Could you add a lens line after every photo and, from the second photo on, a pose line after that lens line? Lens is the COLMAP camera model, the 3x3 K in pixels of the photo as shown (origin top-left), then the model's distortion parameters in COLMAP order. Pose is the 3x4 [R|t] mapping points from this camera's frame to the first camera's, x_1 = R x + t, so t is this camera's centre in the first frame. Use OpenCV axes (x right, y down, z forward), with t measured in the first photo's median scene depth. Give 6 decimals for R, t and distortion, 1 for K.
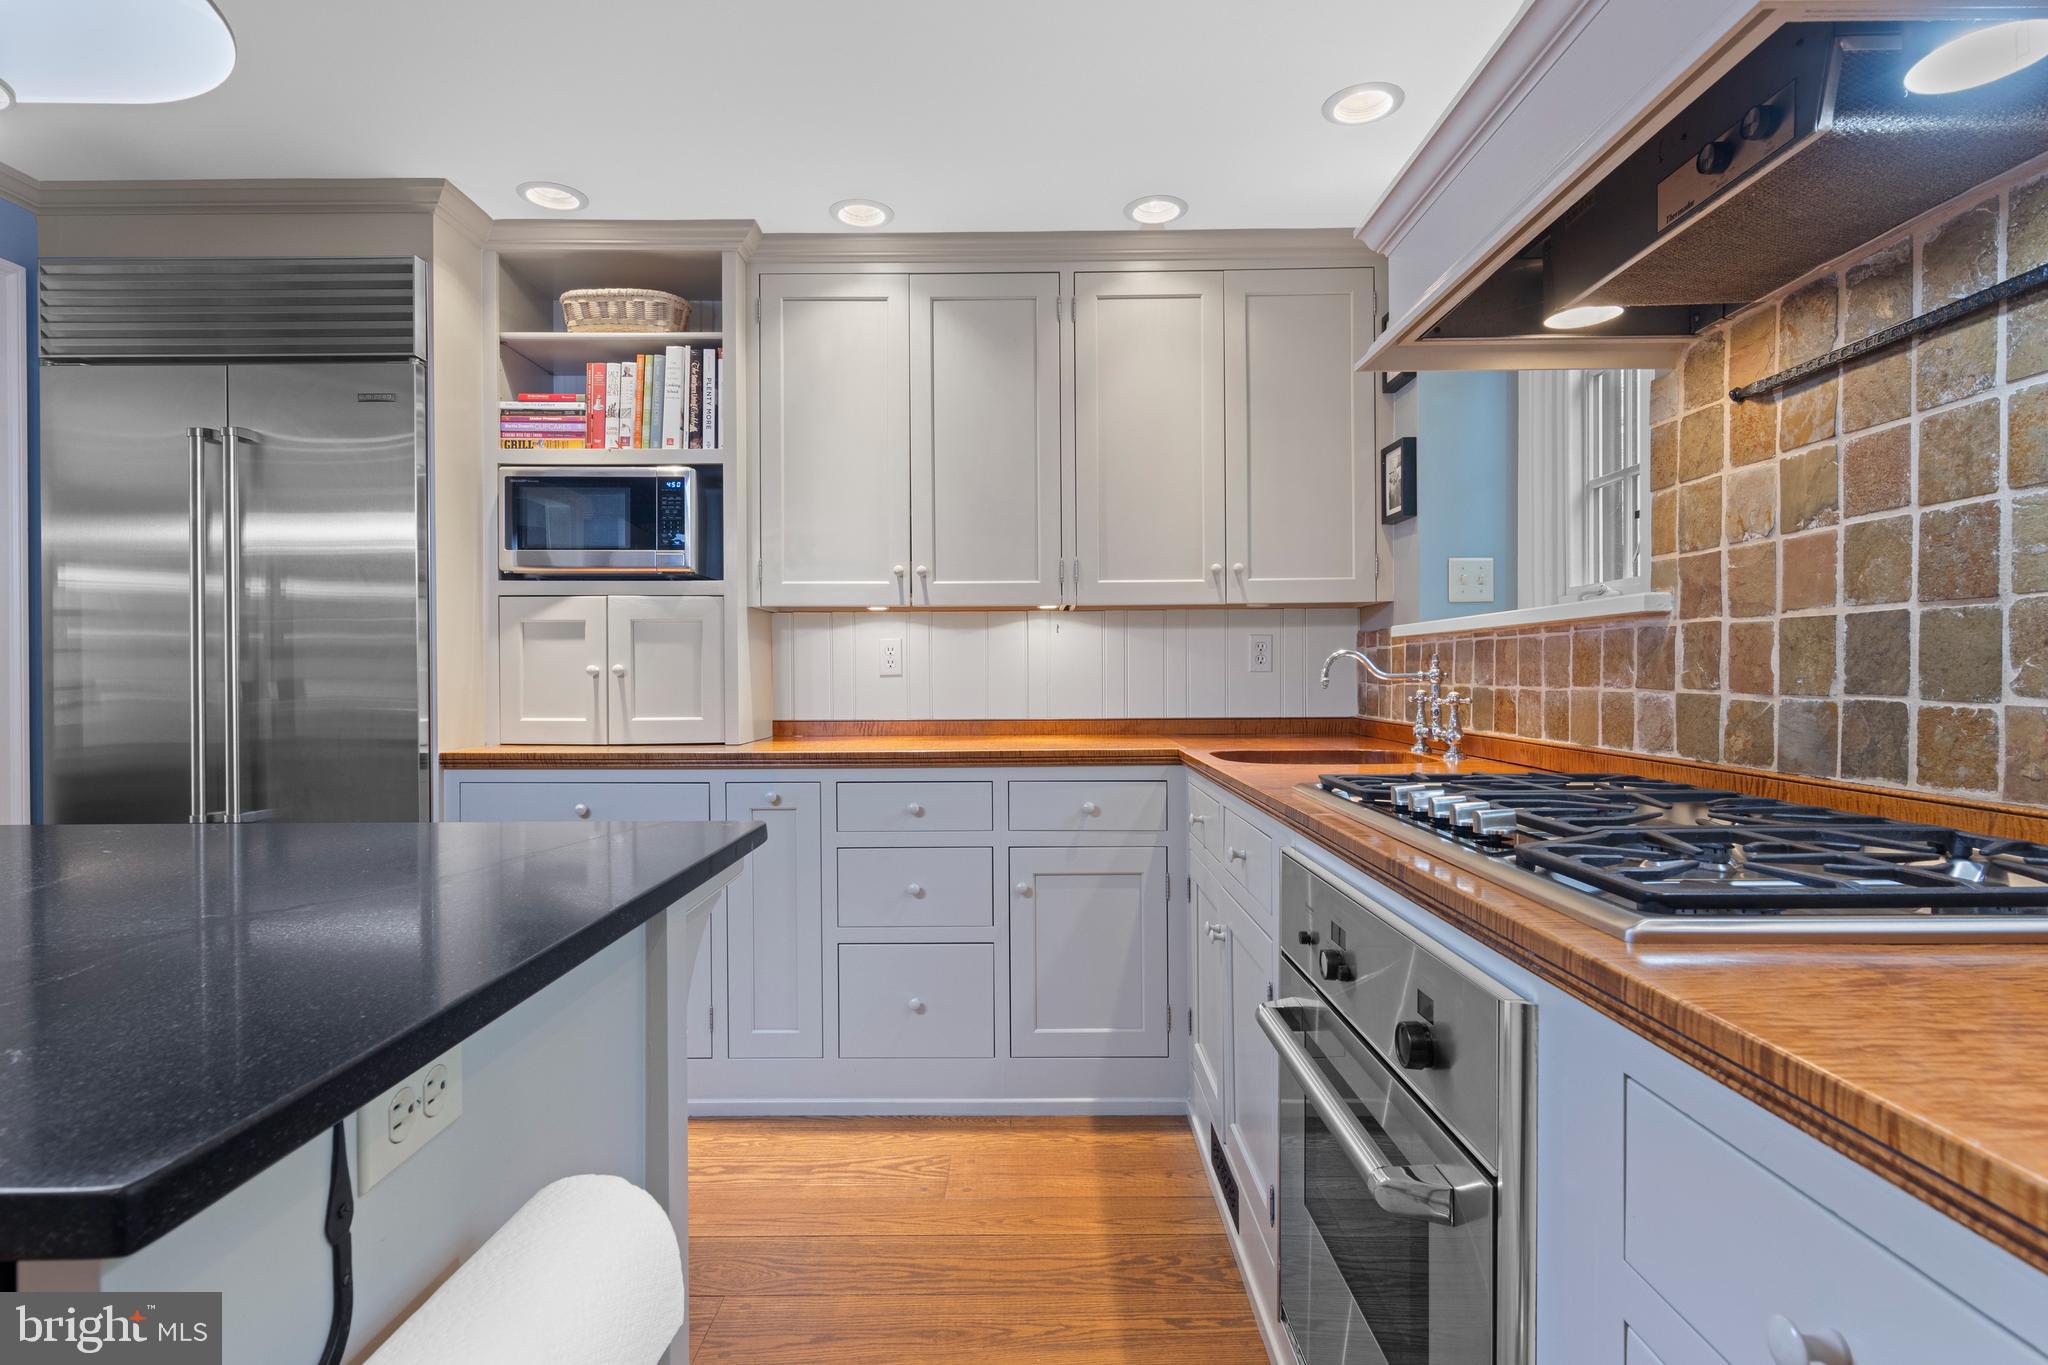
lens RADIAL K [[1043.9, 0, 1033.3], [0, 1043.9, 683.0], [0, 0, 1]] dist [0.011797, -0.004113]
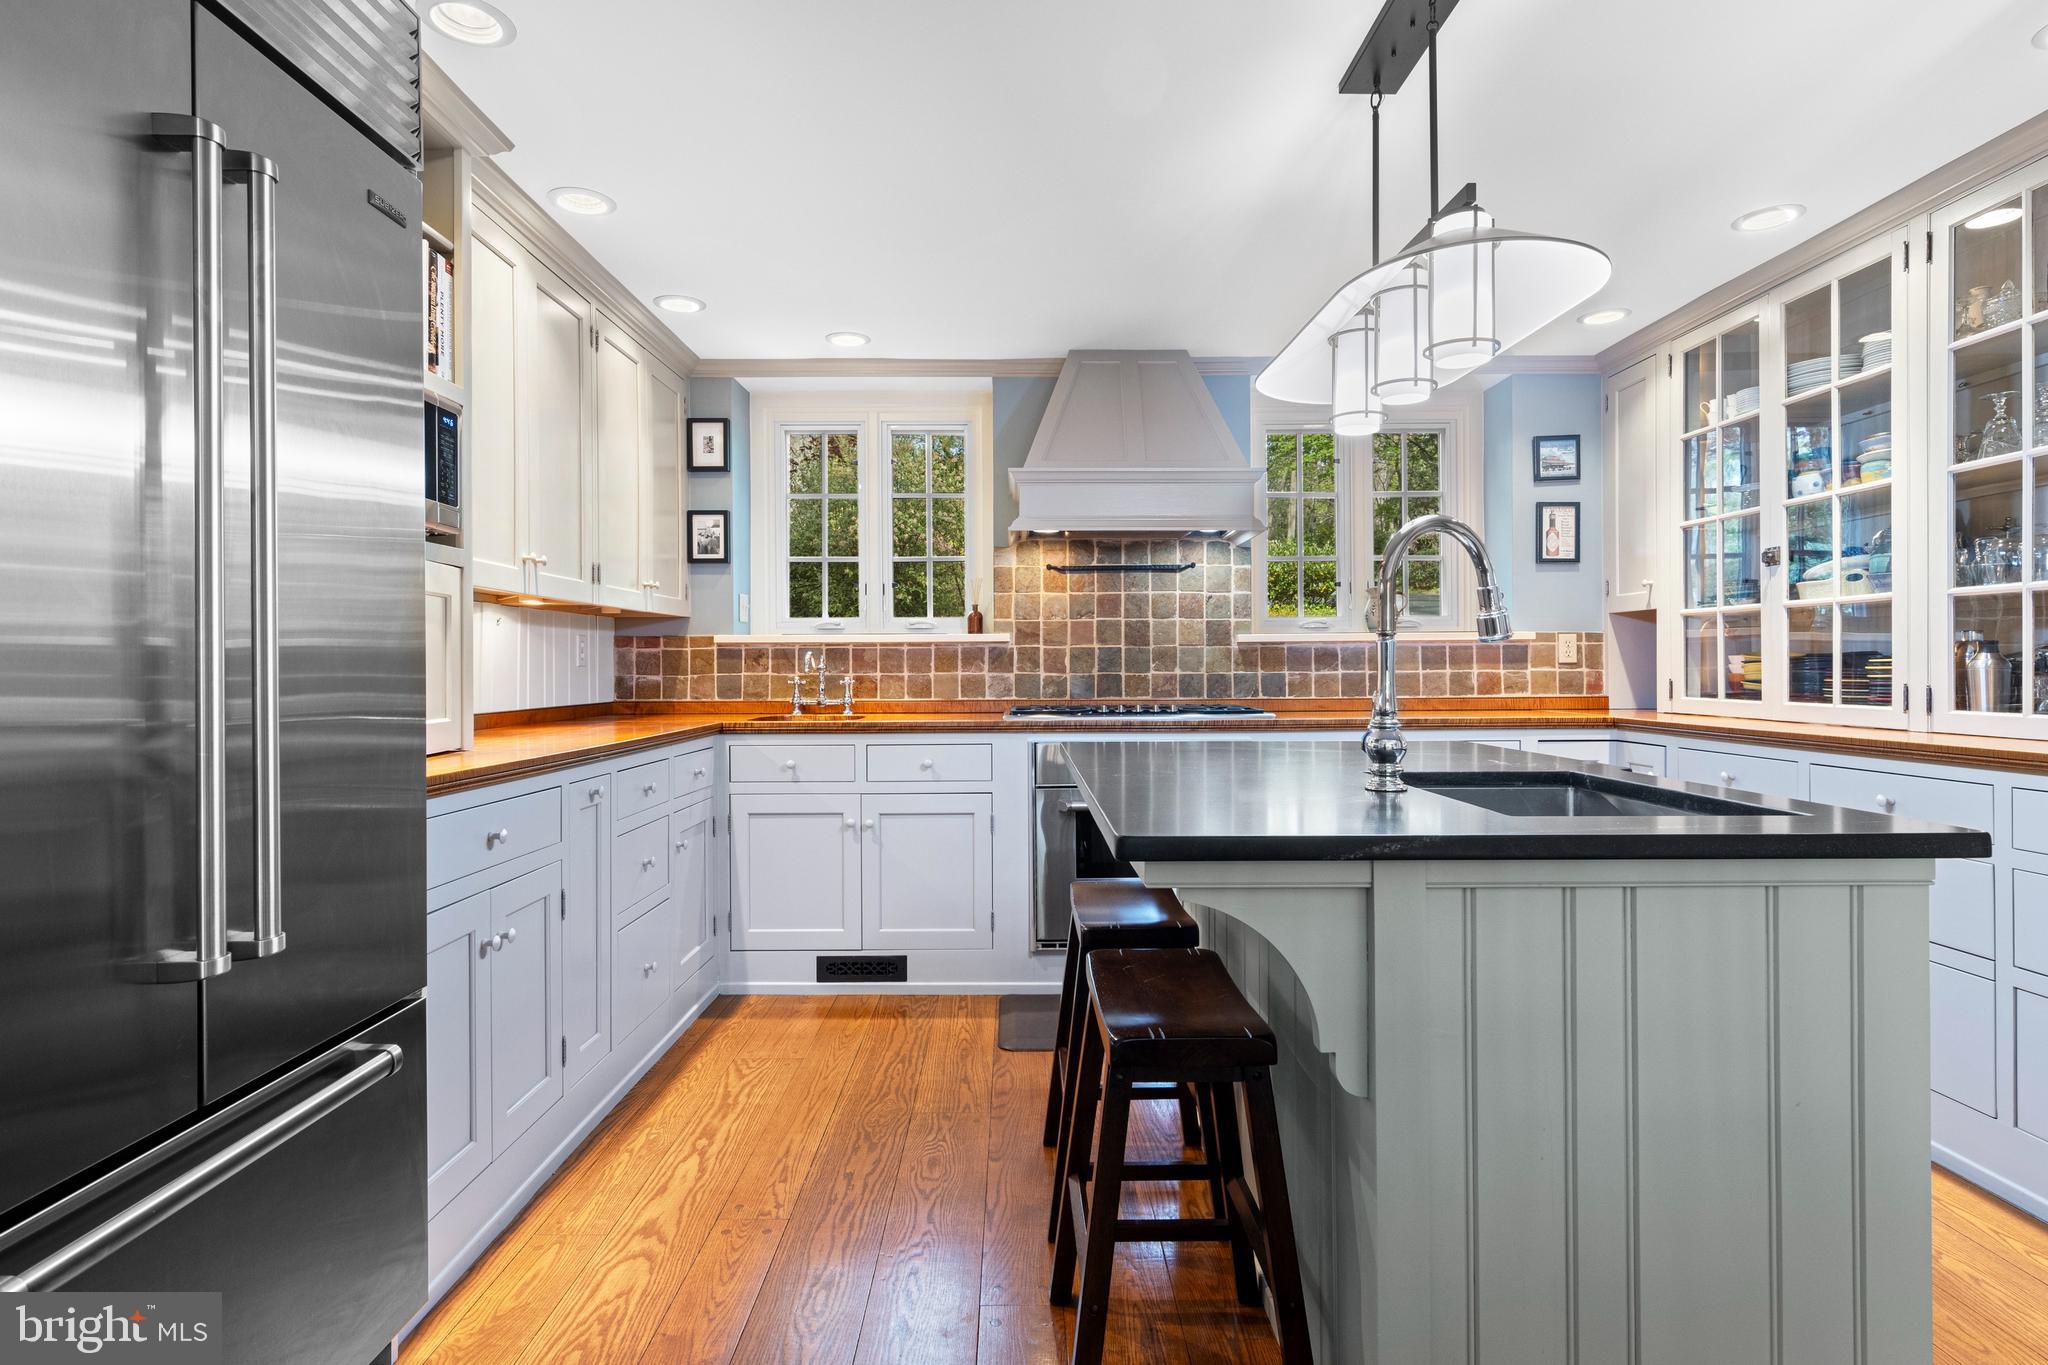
lens RADIAL K [[1043.9, 0, 1017.9], [0, 1043.9, 672.9], [0, 0, 1]] dist [0.011797, -0.004113]
pose [[0.000275, 0.001365, 0.999999, -2.089649], [0.014534, 0.999893, -0.001369, 0.012343], [-0.999894, 0.014534, 0.000255, 1.064822]]
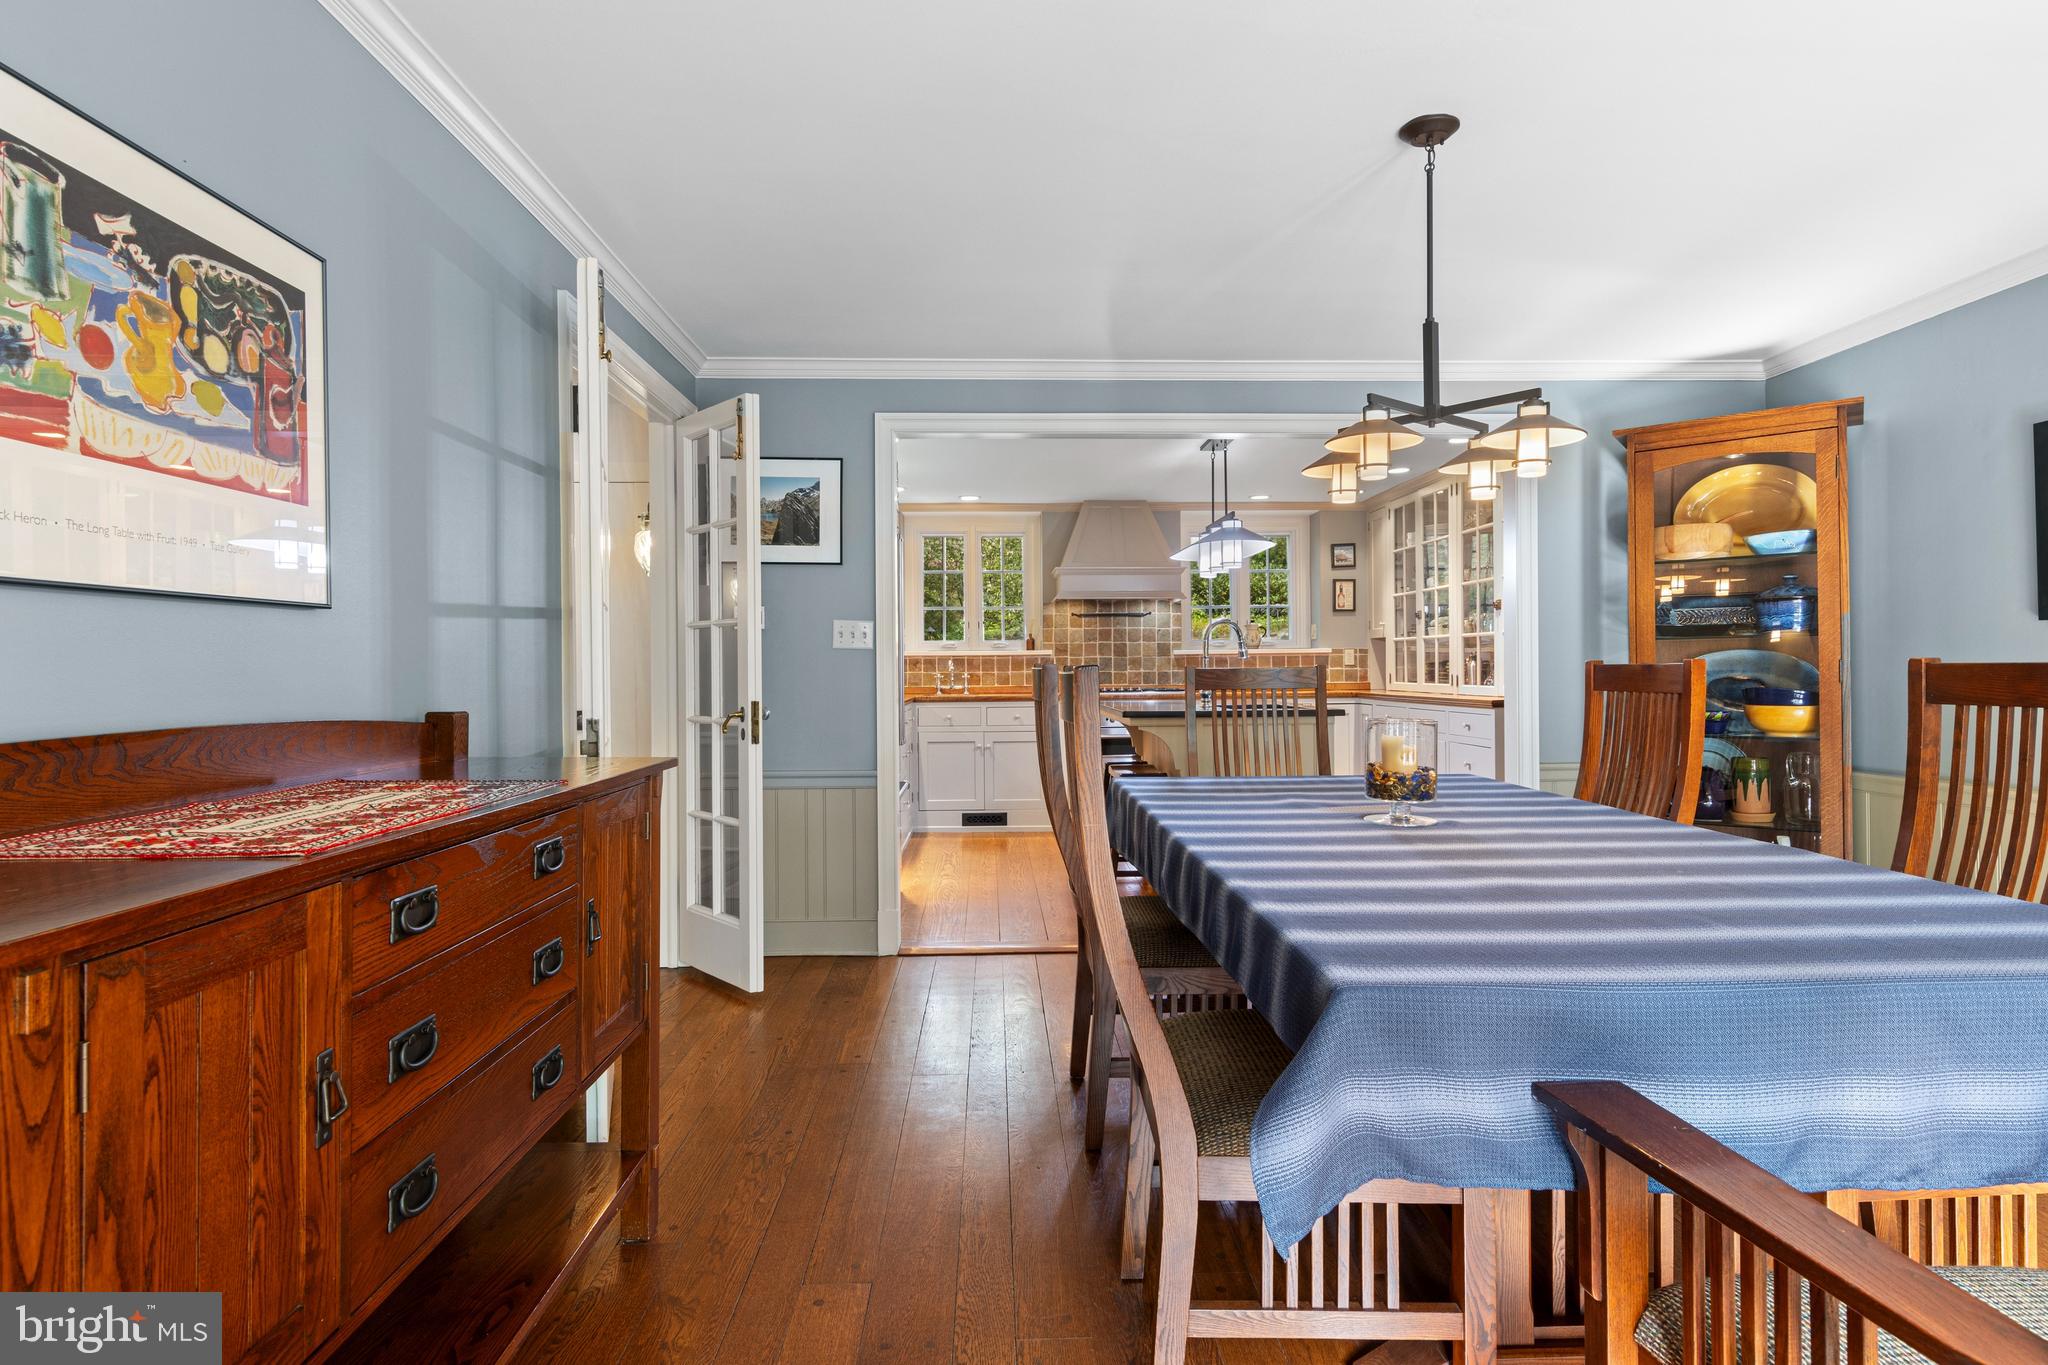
lens RADIAL K [[1043.9, 0, 1013.1], [0, 1043.9, 673.4], [0, 0, 1]] dist [0.011797, -0.004113]
pose [[-0.022034, 0.001894, 0.999755, -4.438763], [0.018646, 0.999825, -0.001483, 0.021894], [-0.999583, 0.018609, -0.022066, 1.389017]]
